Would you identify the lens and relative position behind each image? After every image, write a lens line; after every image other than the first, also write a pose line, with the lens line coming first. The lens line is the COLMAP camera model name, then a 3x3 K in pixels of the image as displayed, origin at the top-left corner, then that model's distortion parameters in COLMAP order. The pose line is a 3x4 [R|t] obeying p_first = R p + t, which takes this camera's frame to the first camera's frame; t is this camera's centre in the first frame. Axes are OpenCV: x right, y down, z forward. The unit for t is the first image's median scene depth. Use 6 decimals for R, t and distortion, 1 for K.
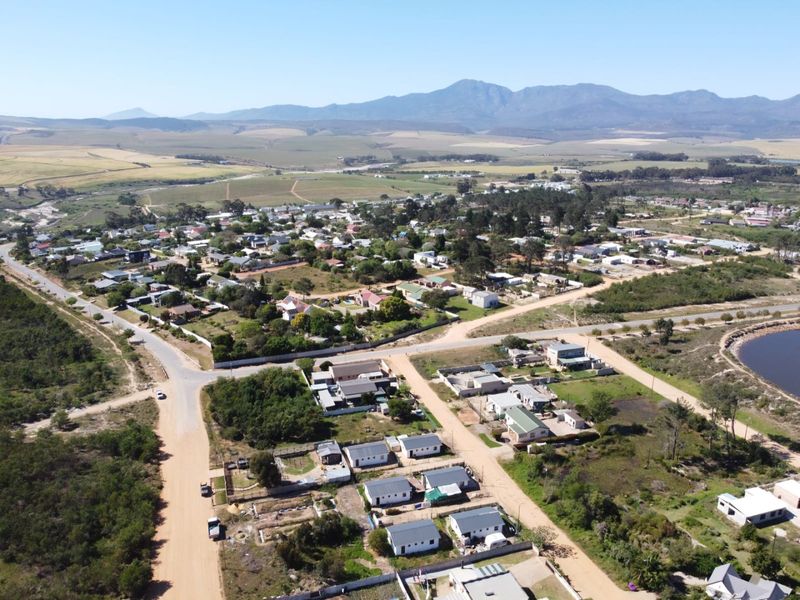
lens RADIAL K [[608.3, 0, 398.7], [0, 608.3, 300.0], [0, 0, 1]] dist [-0.005001, -0.002537]
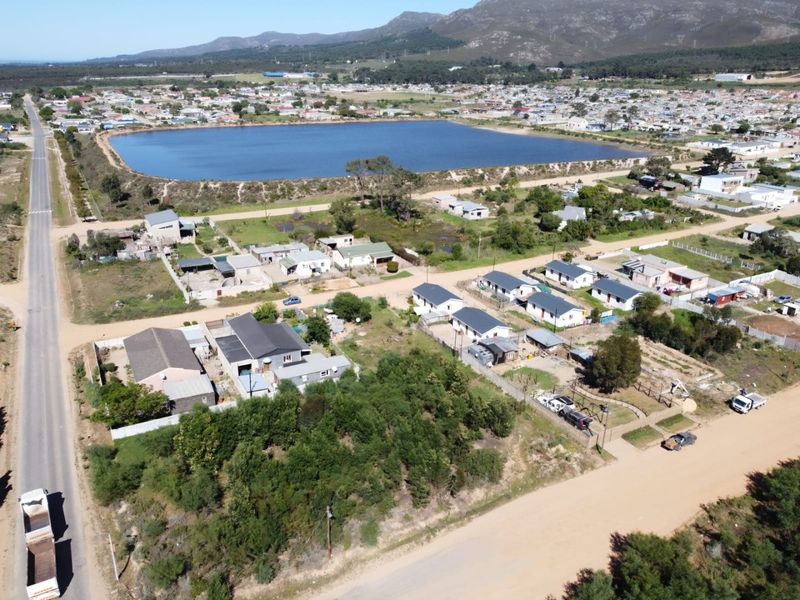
lens RADIAL K [[608.3, 0, 398.7], [0, 608.3, 300.0], [0, 0, 1]] dist [-0.005001, -0.002537]
pose [[-0.186697, -0.360639, 0.913829, -0.445634], [0.253152, 0.881111, 0.399446, -0.050630], [-0.949241, 0.305913, -0.073204, 0.762186]]
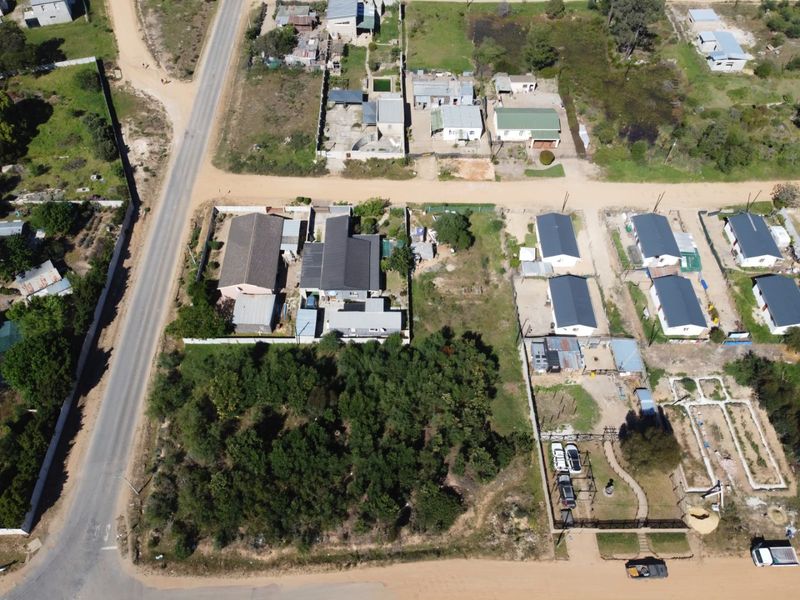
lens RADIAL K [[608.3, 0, 398.7], [0, 608.3, 300.0], [0, 0, 1]] dist [-0.005001, -0.002537]
pose [[0.298827, -0.760142, 0.576963, -0.313316], [0.246081, 0.645520, 0.723013, -0.168946], [-0.922034, -0.074076, 0.379956, 0.624487]]
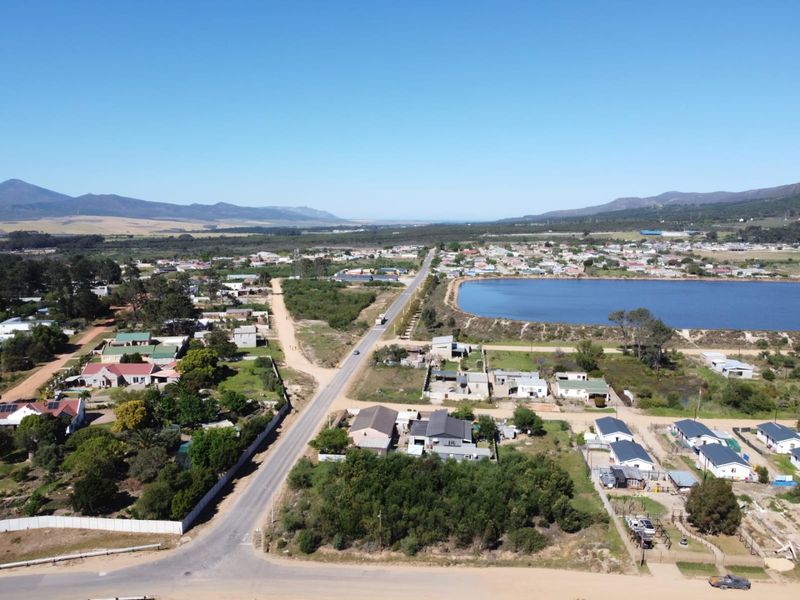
lens RADIAL K [[608.3, 0, 398.7], [0, 608.3, 300.0], [0, 0, 1]] dist [-0.005001, -0.002537]
pose [[0.411742, -0.121671, 0.903141, -0.565369], [0.245128, 0.969308, 0.018831, -0.017230], [-0.877713, 0.213632, 0.428930, 0.597767]]
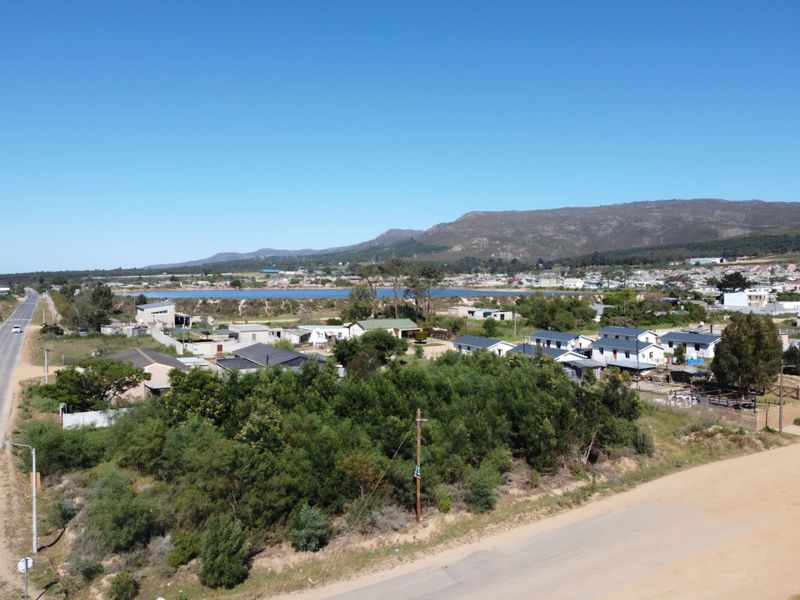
lens RADIAL K [[608.3, 0, 398.7], [0, 608.3, 300.0], [0, 0, 1]] dist [-0.005001, -0.002537]
pose [[-0.209316, -0.040217, 0.977021, -0.385220], [0.264968, 0.959441, 0.096259, 0.073347], [-0.941264, 0.279027, -0.190171, 0.821510]]
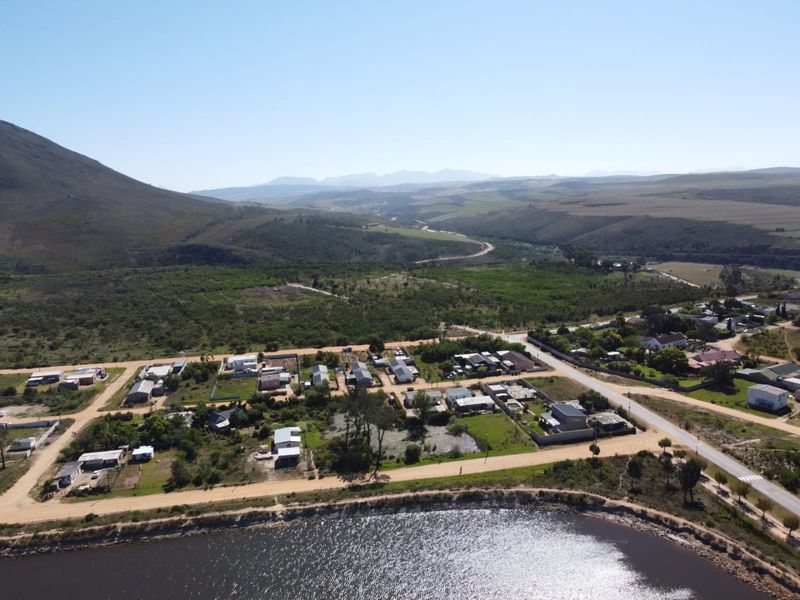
lens RADIAL K [[608.3, 0, 398.7], [0, 608.3, 300.0], [0, 0, 1]] dist [-0.005001, -0.002537]
pose [[-0.139575, 0.164508, -0.976451, 1.092771], [-0.238345, 0.951530, 0.194379, -0.180477], [0.961099, 0.259862, -0.093600, 0.751048]]
